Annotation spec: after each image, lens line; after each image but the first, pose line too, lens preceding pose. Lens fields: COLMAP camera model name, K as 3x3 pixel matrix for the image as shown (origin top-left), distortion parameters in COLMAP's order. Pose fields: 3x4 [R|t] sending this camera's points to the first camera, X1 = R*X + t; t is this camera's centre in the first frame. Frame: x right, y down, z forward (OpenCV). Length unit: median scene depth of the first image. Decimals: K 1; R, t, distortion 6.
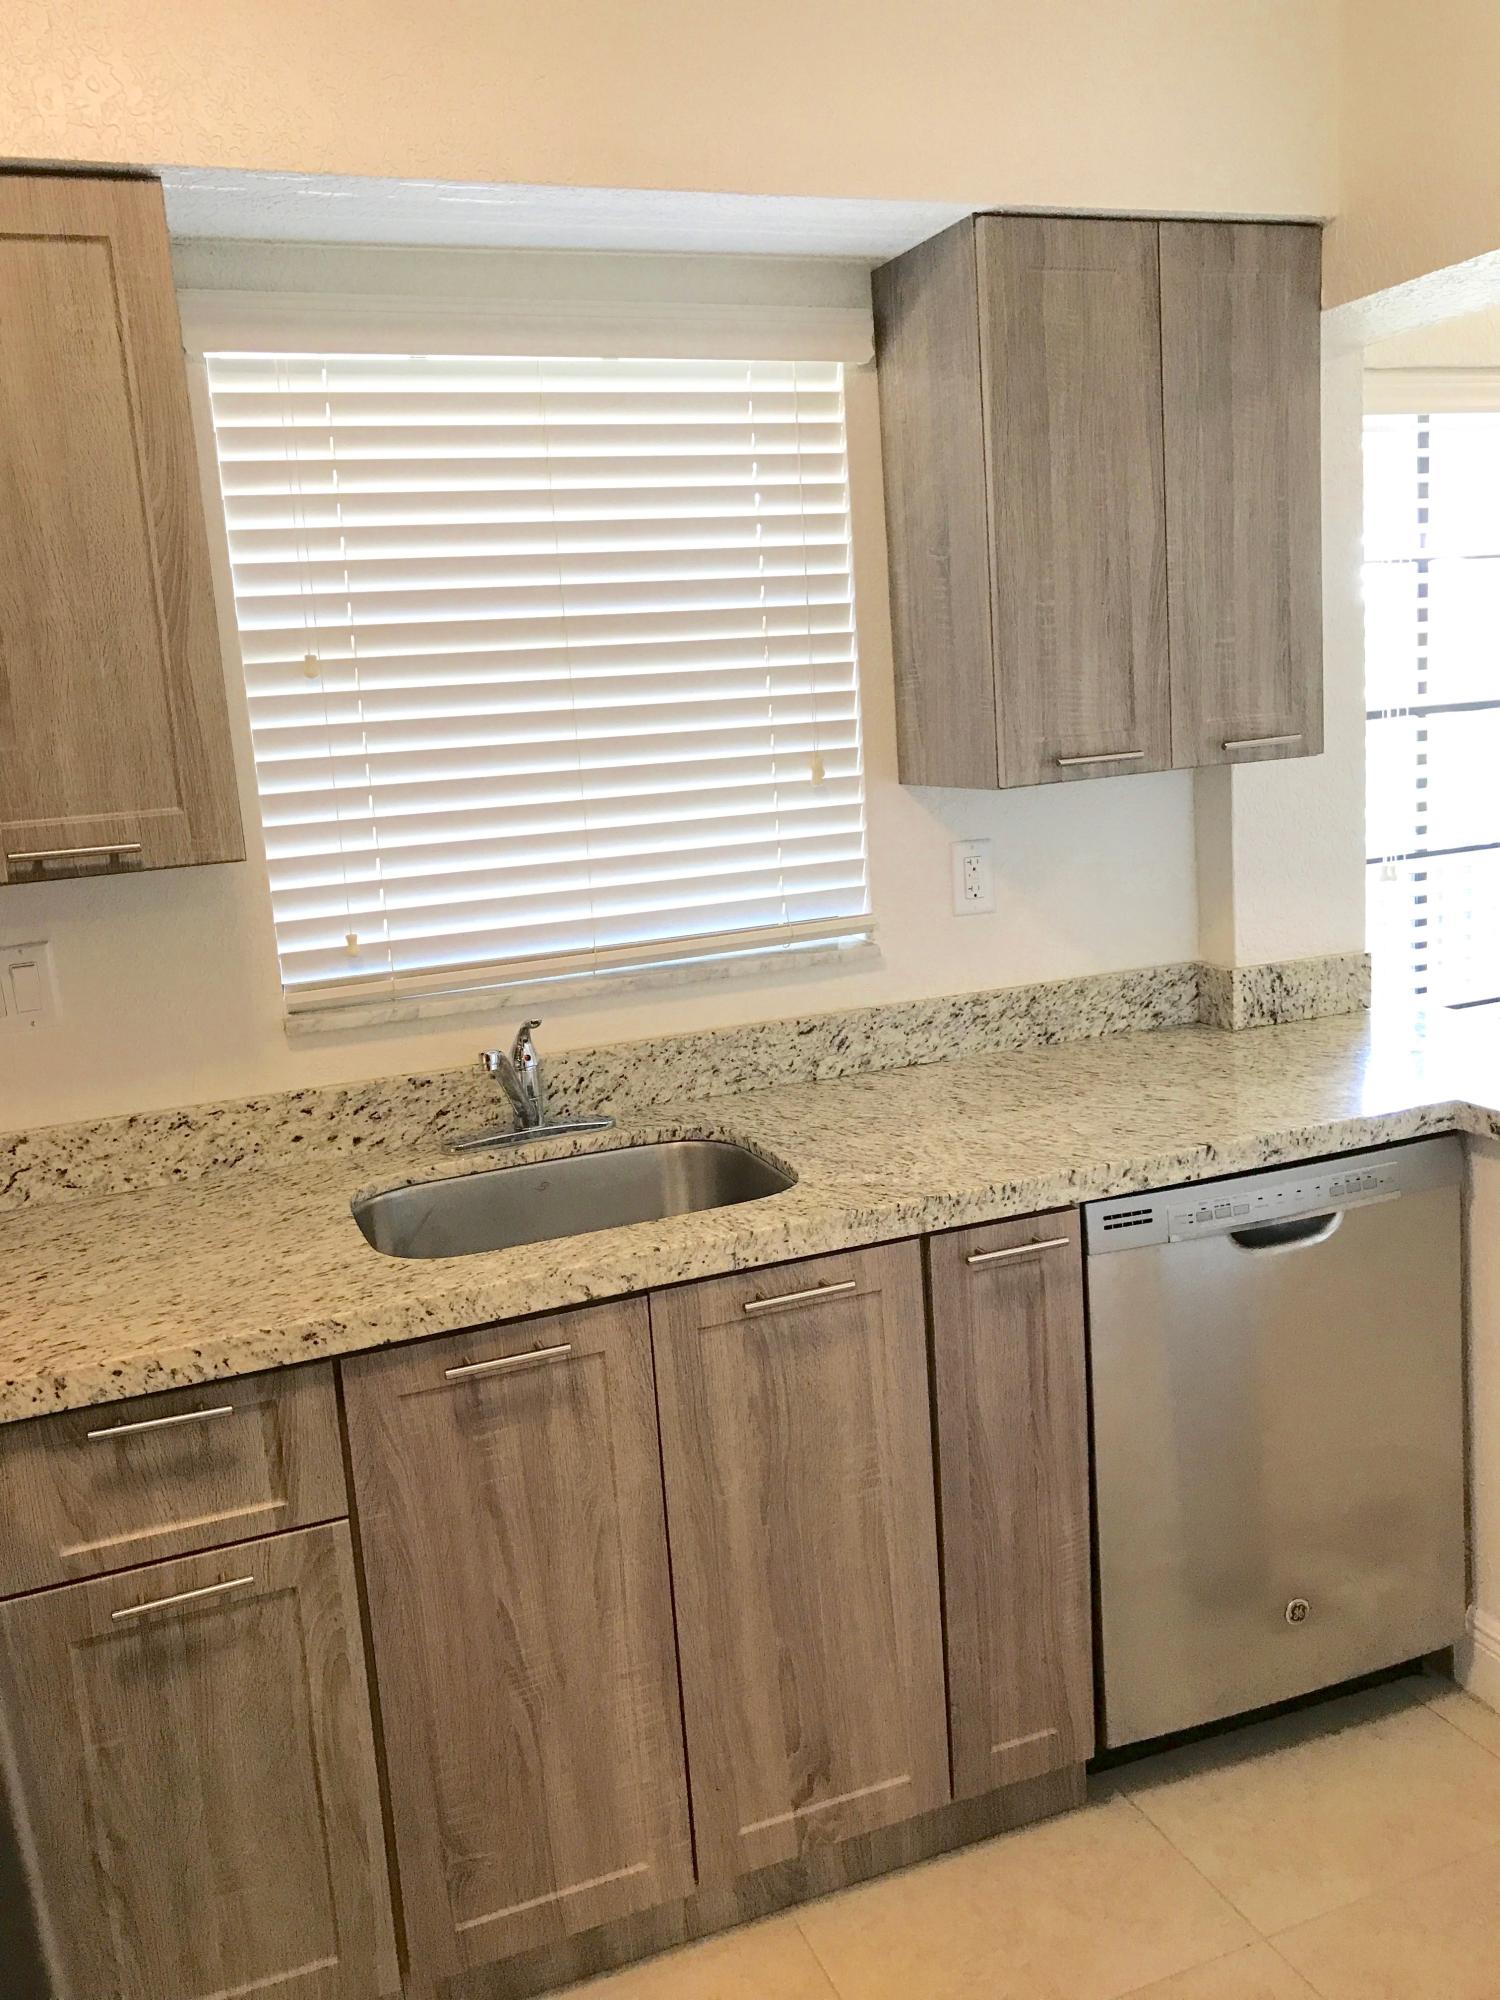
lens RADIAL K [[1629.3, 0, 757.3], [0, 1629.3, 970.0], [0, 0, 1]] dist [0.071510, -0.001870]
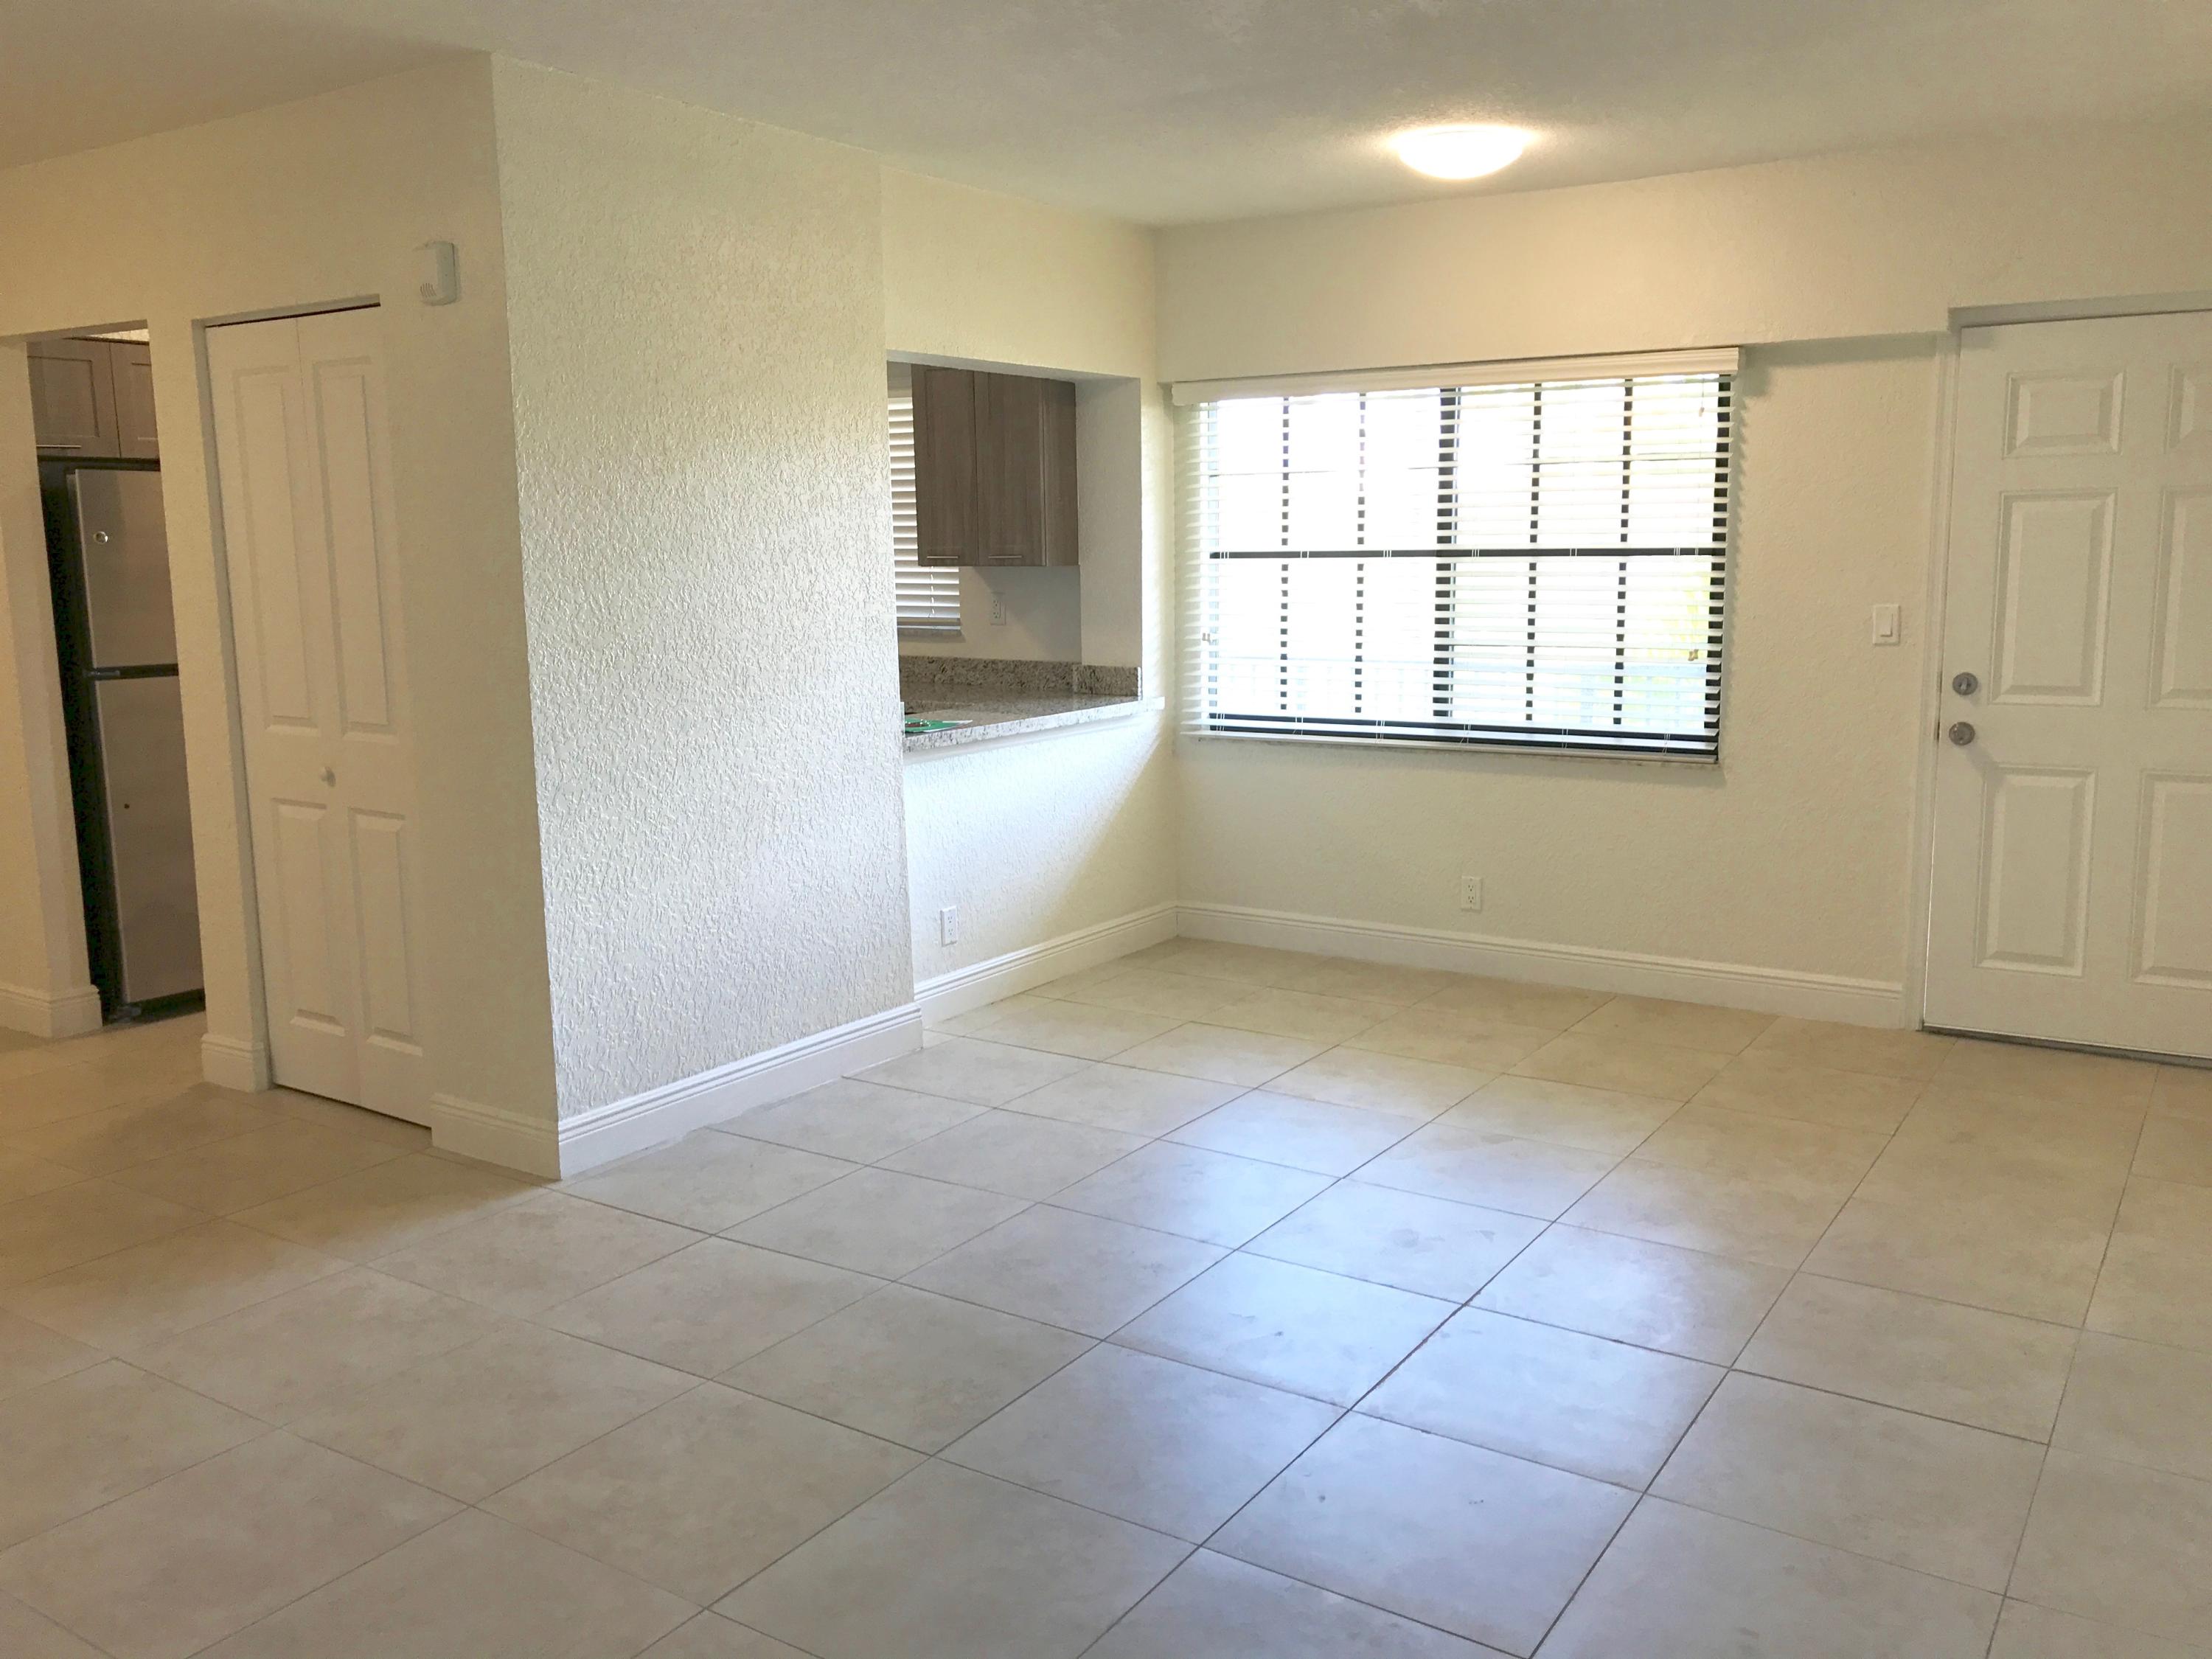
lens RADIAL K [[1823.8, 0, 1129.8], [0, 1823.8, 826.1], [0, 0, 1]] dist [0.006833, 0.000547]
pose [[0.574536, 0.191727, -0.795706, 2.668209], [-0.168530, 0.979056, 0.114220, -0.092457], [0.800941, 0.068477, 0.594815, -0.415200]]
